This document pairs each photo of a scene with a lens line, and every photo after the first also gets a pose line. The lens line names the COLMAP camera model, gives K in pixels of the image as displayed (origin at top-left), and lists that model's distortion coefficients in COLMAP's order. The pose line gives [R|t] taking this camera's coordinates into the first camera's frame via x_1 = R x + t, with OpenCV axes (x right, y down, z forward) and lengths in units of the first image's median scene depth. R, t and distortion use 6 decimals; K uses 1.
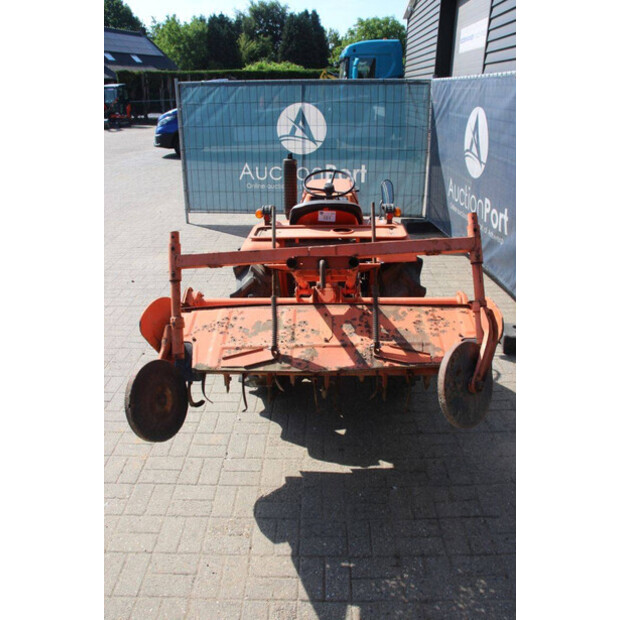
lens RADIAL K [[482.1, 0, 310.9], [0, 482.1, 311.5], [0, 0, 1]] dist [-0.147957, 0.007347]
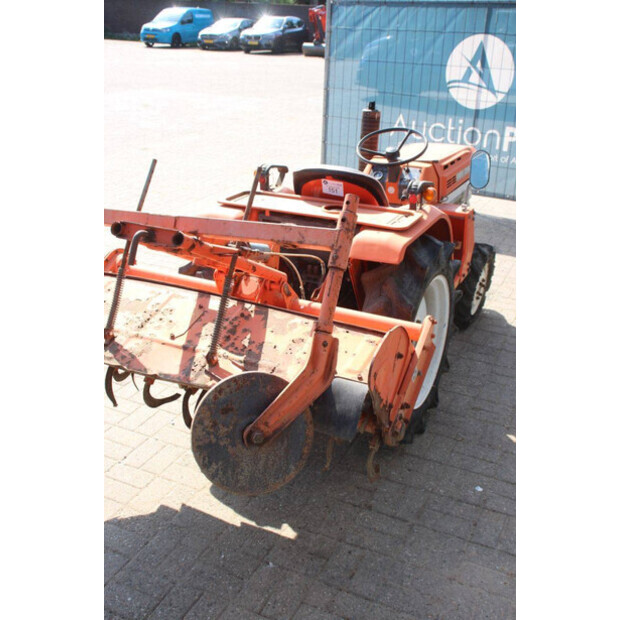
lens RADIAL K [[634.2, 0, 309.4], [0, 634.2, 312.5], [0, 0, 1]] dist [-0.045901, 0.000000]
pose [[0.911498, 0.191299, -0.364109, 0.163730], [-0.191558, 0.980829, 0.035776, -0.015813], [0.363973, 0.037138, 0.930669, 0.035249]]
